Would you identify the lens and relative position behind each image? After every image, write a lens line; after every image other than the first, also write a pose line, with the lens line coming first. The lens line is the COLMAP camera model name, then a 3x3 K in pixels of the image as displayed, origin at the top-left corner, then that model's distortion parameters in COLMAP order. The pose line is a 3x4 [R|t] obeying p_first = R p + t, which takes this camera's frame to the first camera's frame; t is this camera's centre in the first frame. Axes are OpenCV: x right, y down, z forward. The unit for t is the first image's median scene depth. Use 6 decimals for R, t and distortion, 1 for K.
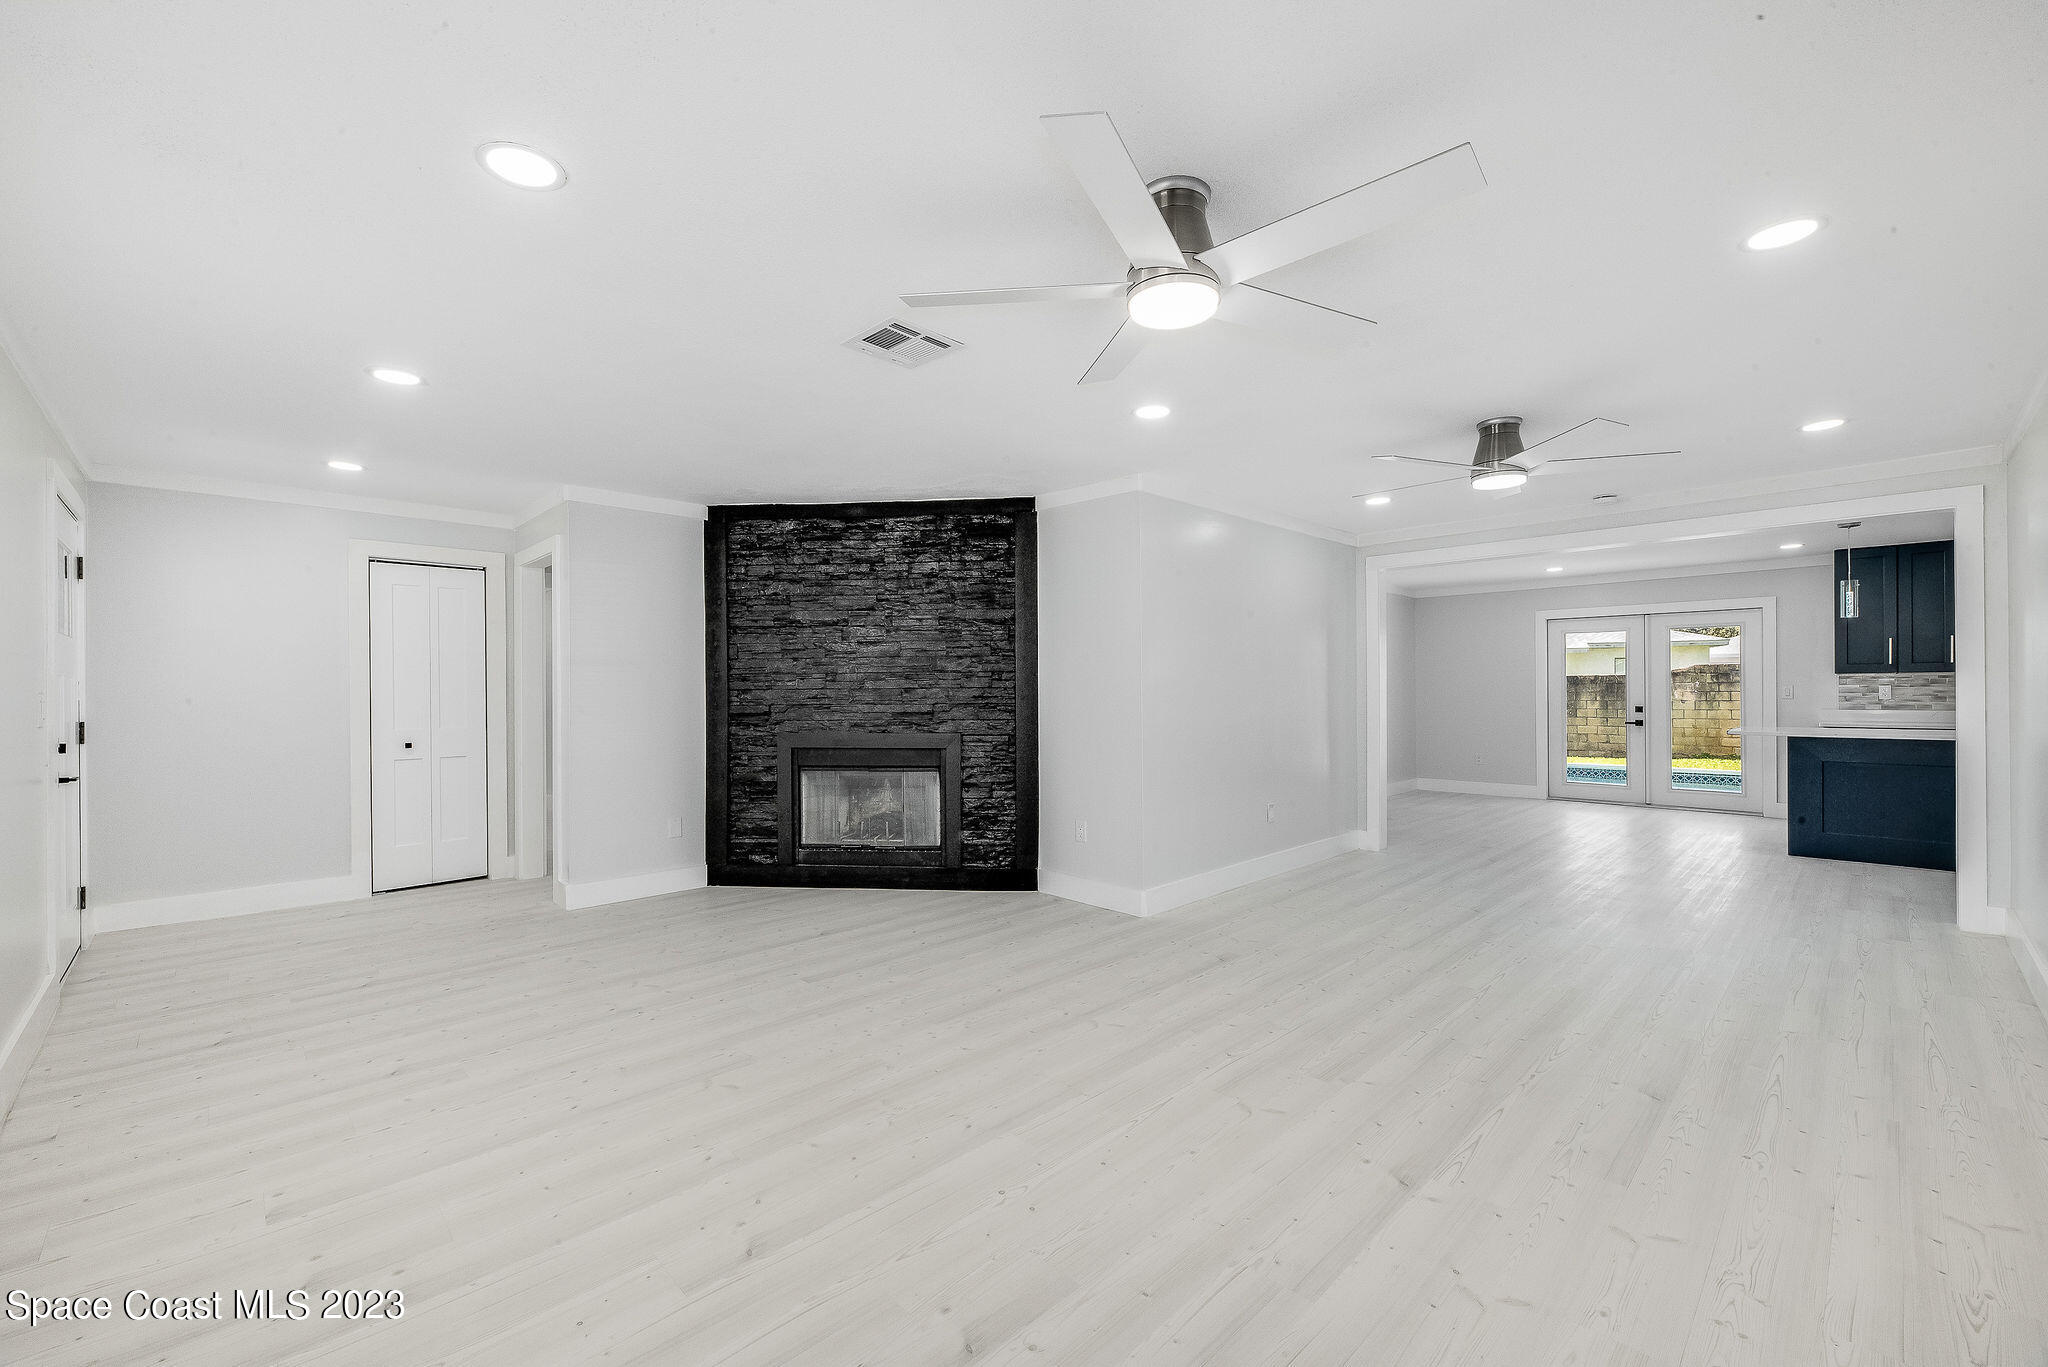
lens RADIAL K [[823.3, 0, 1016.3], [0, 823.3, 688.8], [0, 0, 1]] dist [-0.000358, -0.001904]
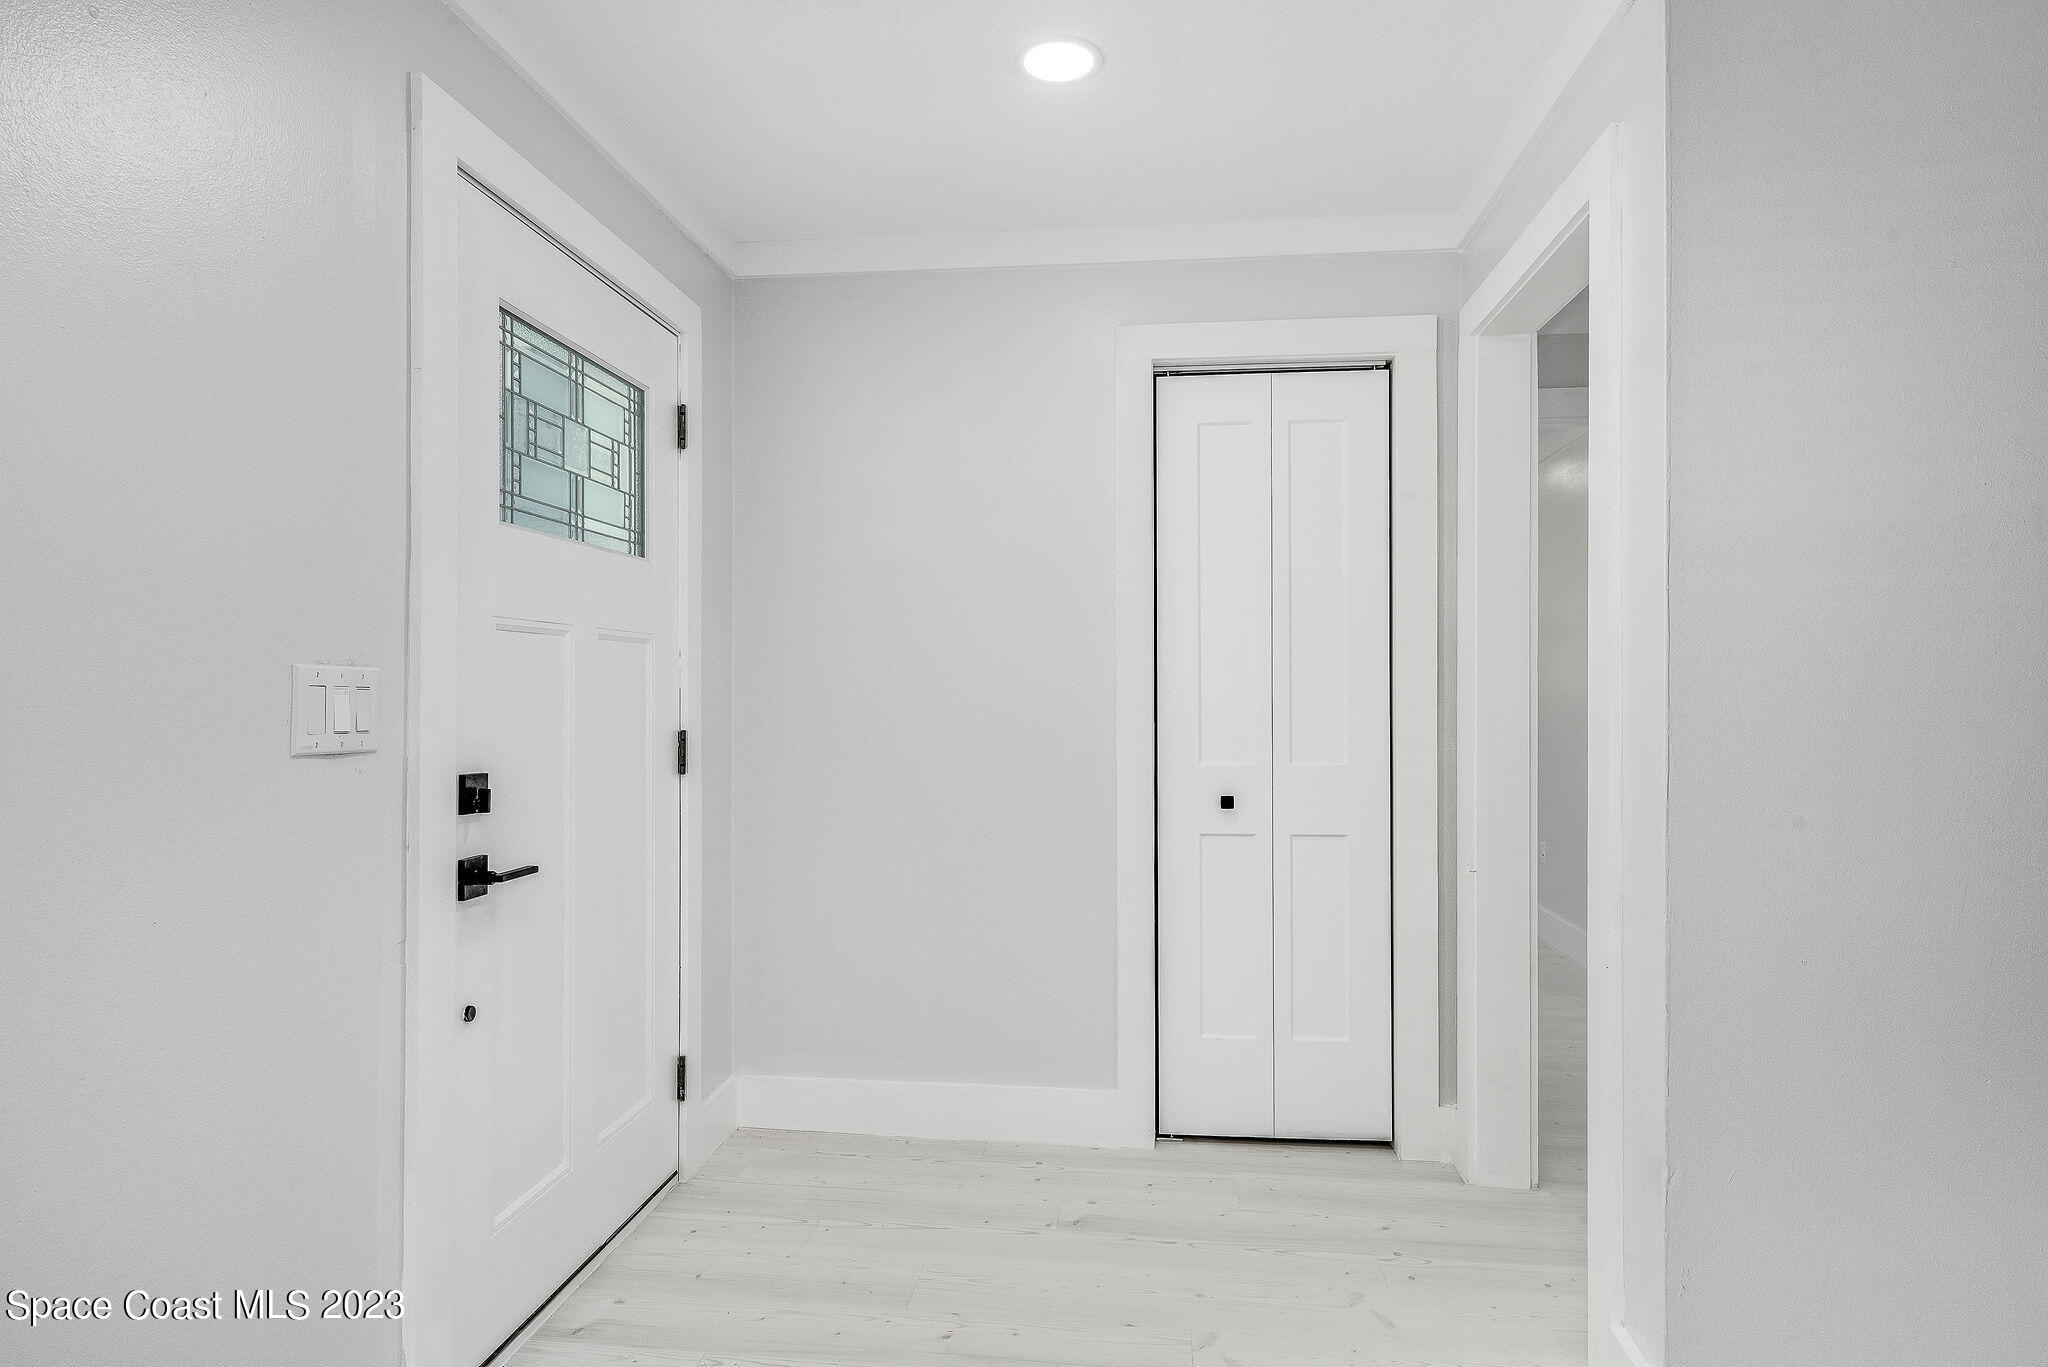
lens RADIAL K [[1177.9, 0, 1031.0], [0, 1177.9, 690.6], [0, 0, 1]] dist [0.015367, -0.000079]
pose [[0.633730, 0.005481, -0.773535, -0.341687], [-0.001531, 0.999982, 0.005832, 0.008682], [0.773553, -0.002512, 0.633727, 0.549535]]
